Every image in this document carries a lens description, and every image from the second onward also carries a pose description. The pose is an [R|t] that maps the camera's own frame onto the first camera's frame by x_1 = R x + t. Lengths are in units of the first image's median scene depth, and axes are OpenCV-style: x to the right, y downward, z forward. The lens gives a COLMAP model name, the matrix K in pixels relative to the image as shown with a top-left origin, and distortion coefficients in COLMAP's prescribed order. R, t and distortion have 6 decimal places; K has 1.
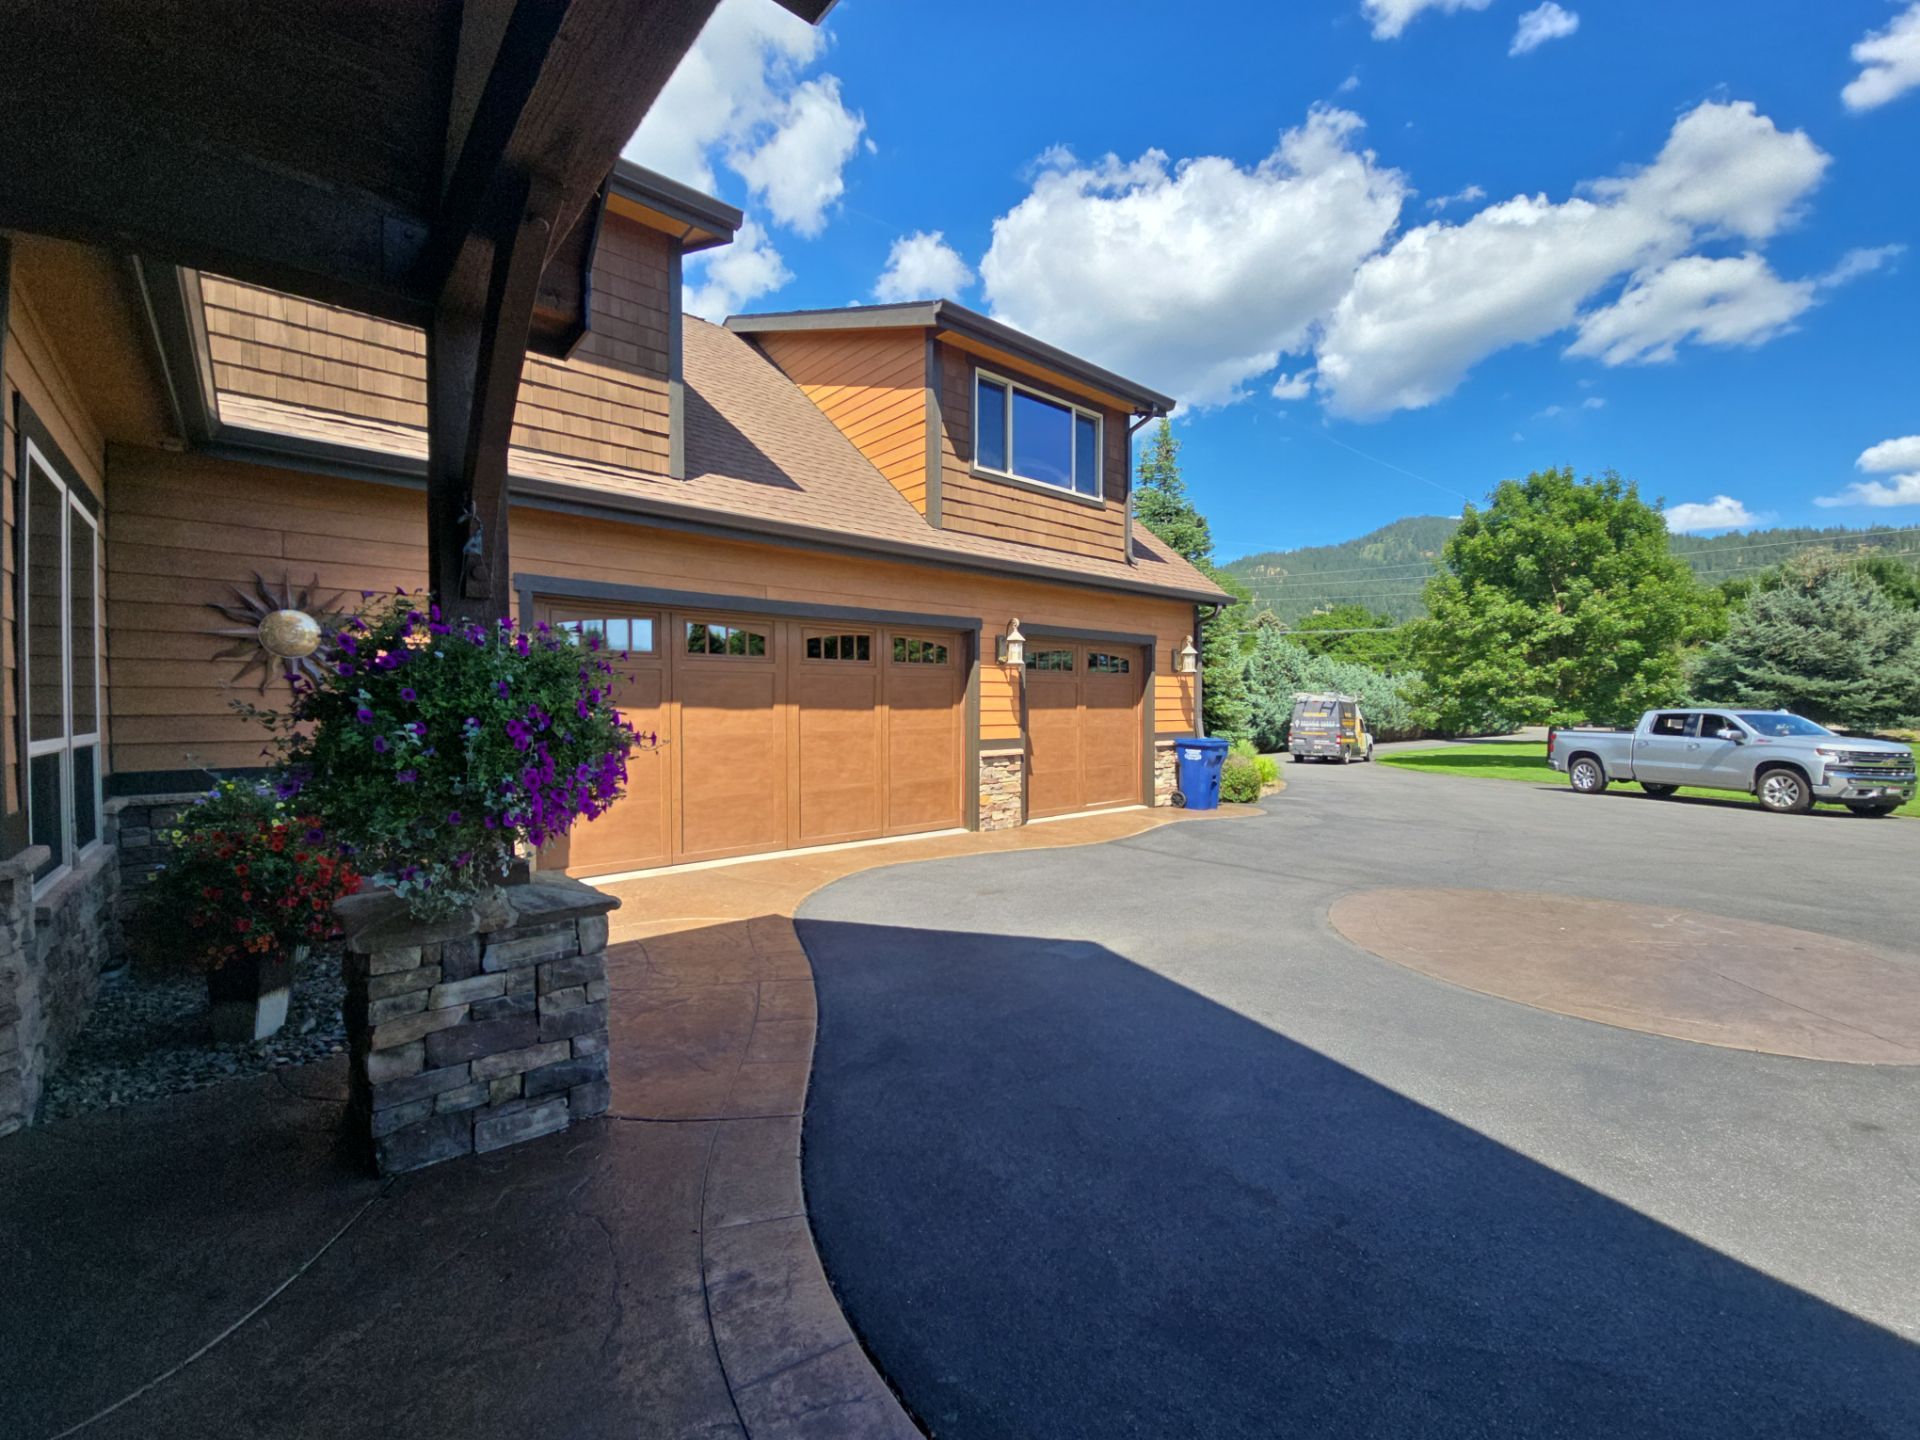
lens RADIAL K [[797.8, 0, 942.6], [0, 797.8, 725.8], [0, 0, 1]] dist [0.004593, -0.000947]
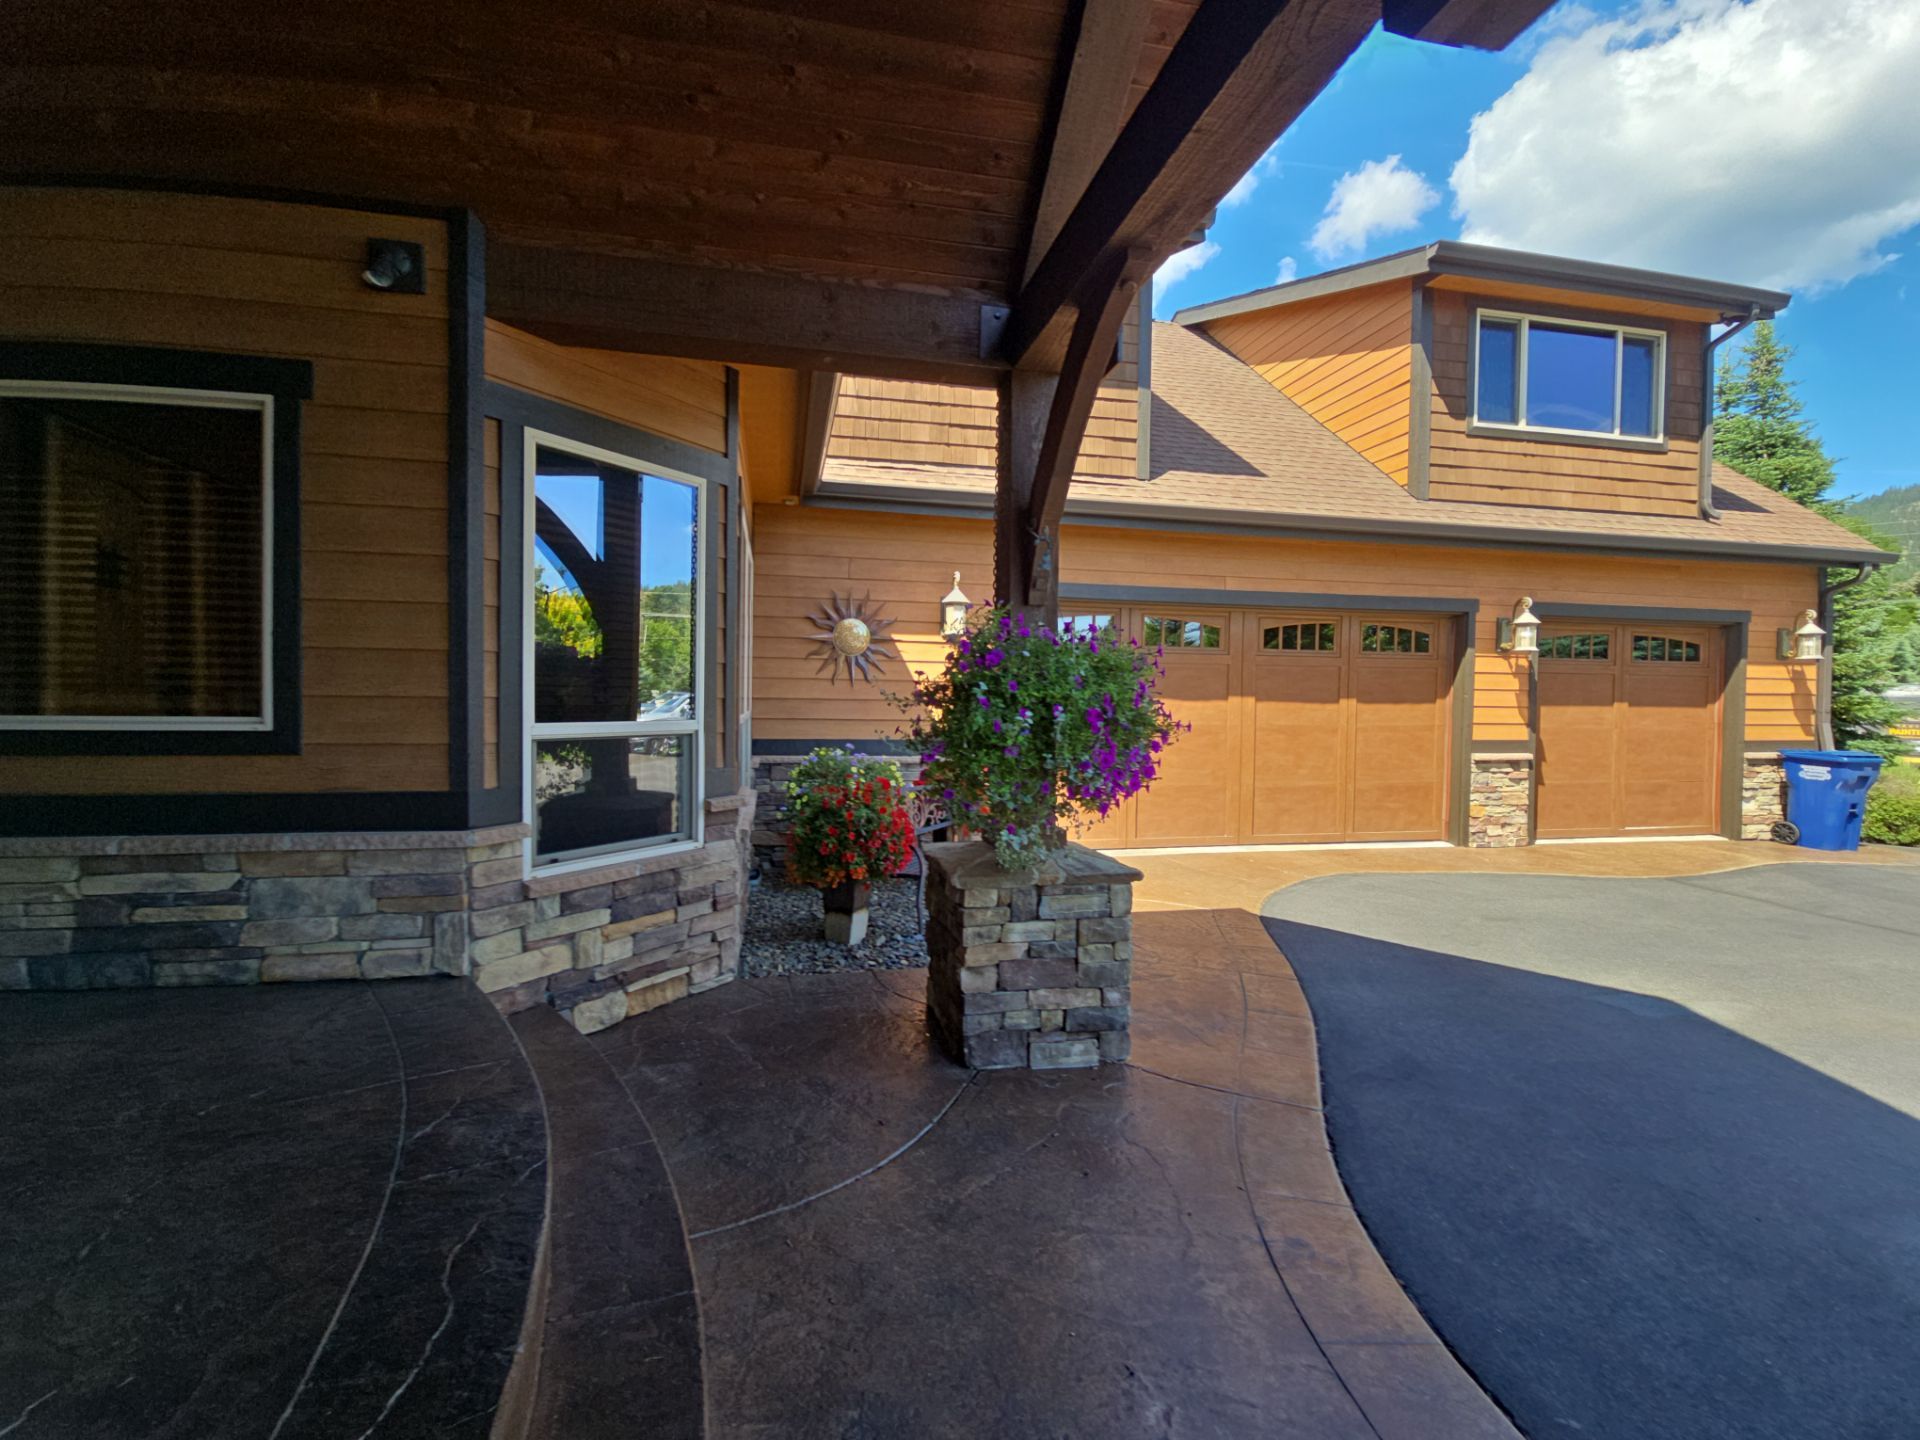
lens RADIAL K [[800.7, 0, 931.7], [0, 800.7, 709.9], [0, 0, 1]] dist [-0.000644, -0.000782]
pose [[0.870978, 0.022326, -0.490815, -0.047039], [-0.026082, 0.999659, -0.000813, 0.000738], [0.490629, 0.013509, 0.871264, -0.044108]]
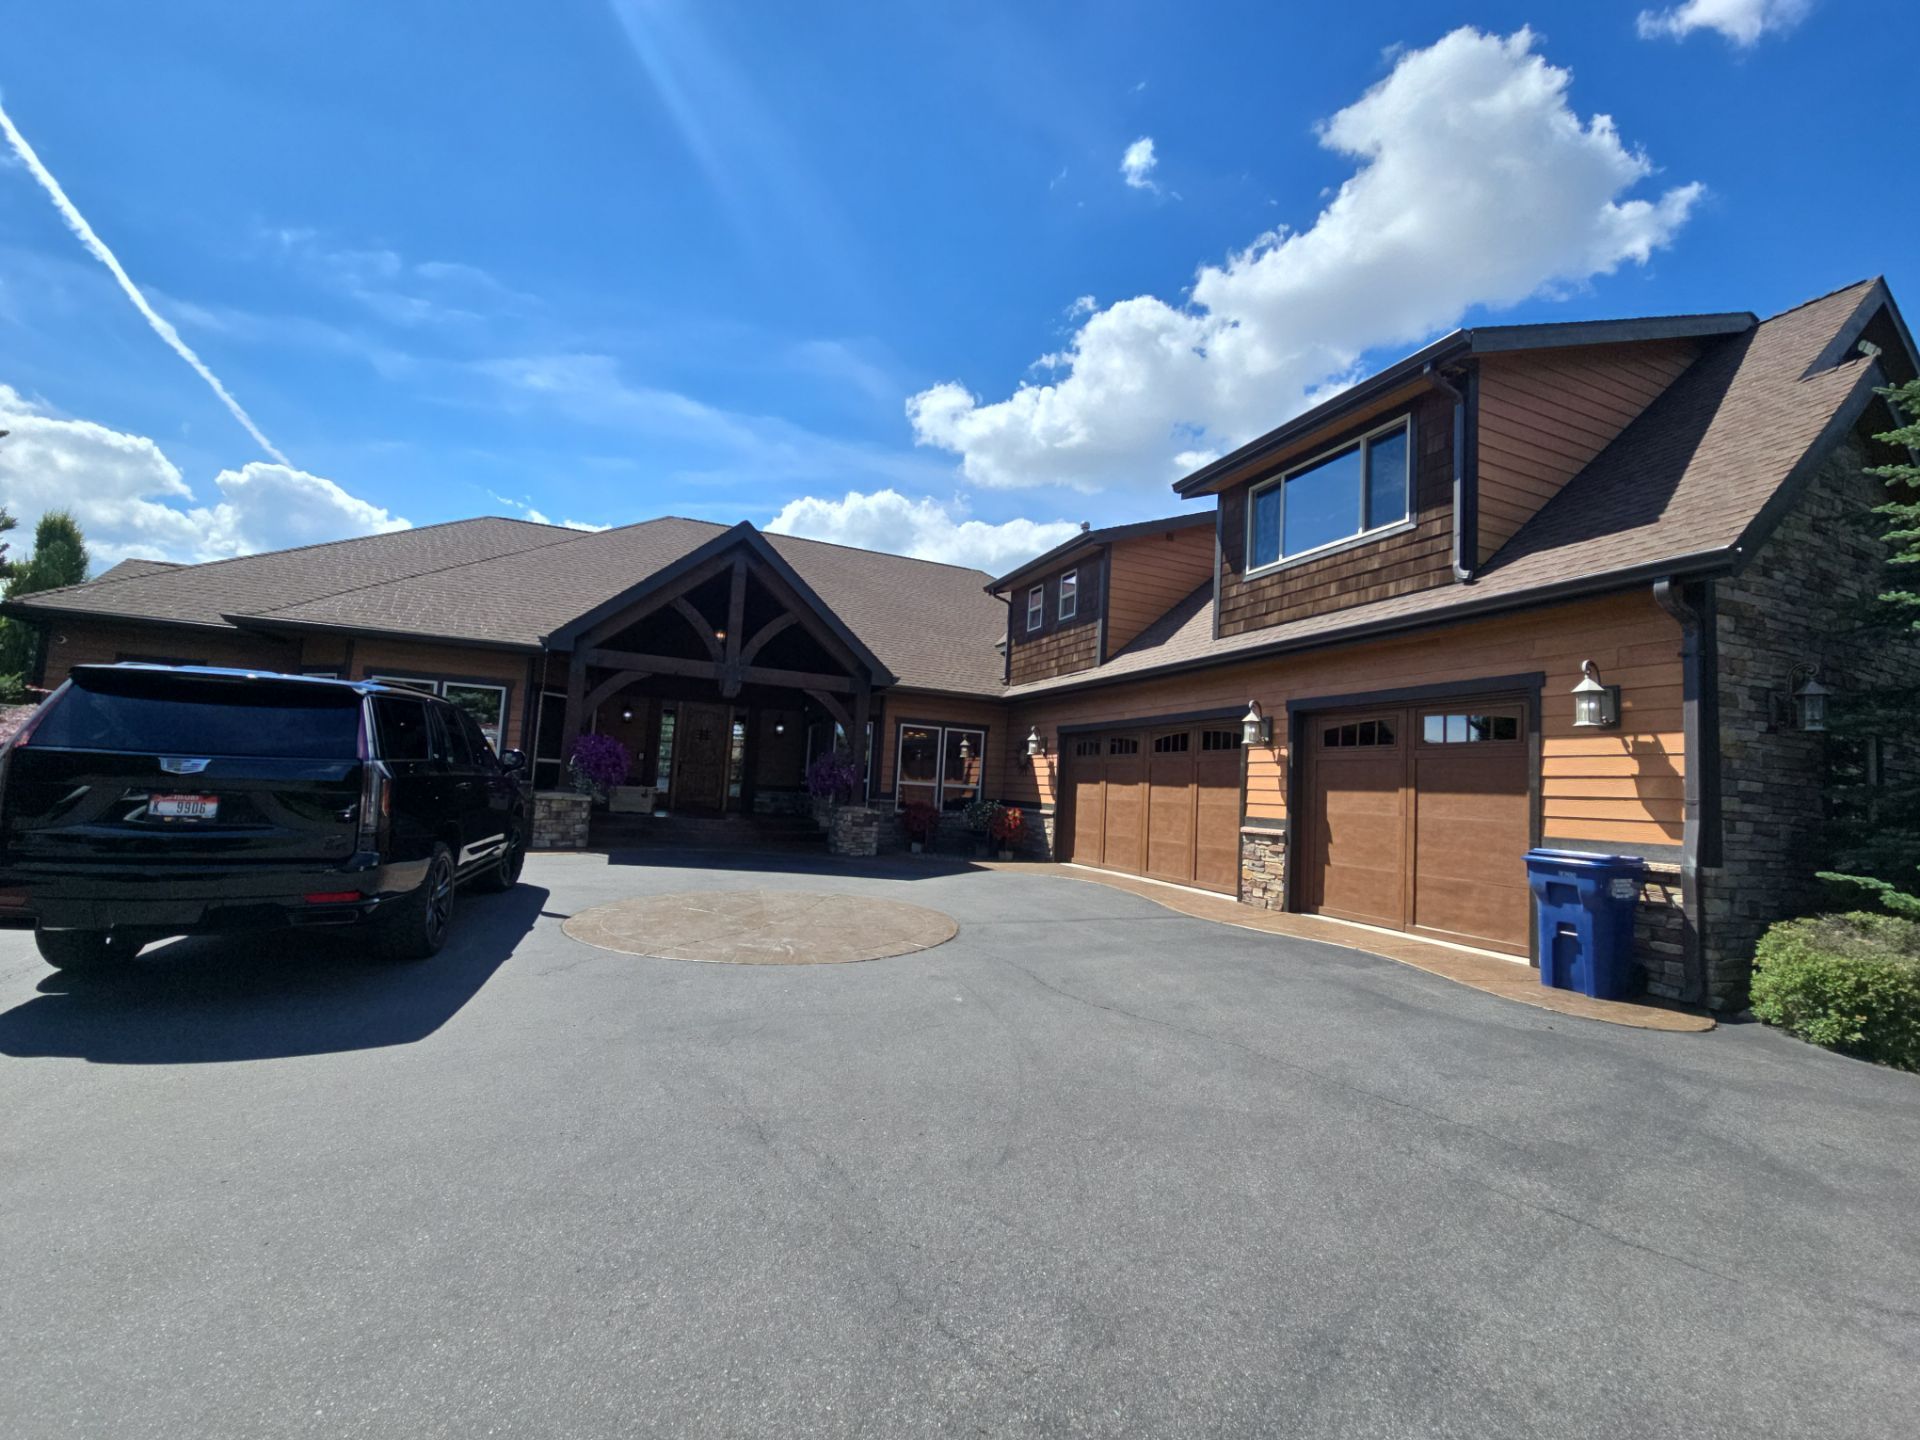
lens RADIAL K [[784.8, 0, 965.7], [0, 784.8, 724.4], [0, 0, 1]] dist [0.000888, -0.000009]
pose [[-0.308943, -0.098566, -0.945959, 1.459946], [-0.079347, 0.993819, -0.077639, 0.007578], [0.947765, 0.051074, -0.314854, 1.204969]]
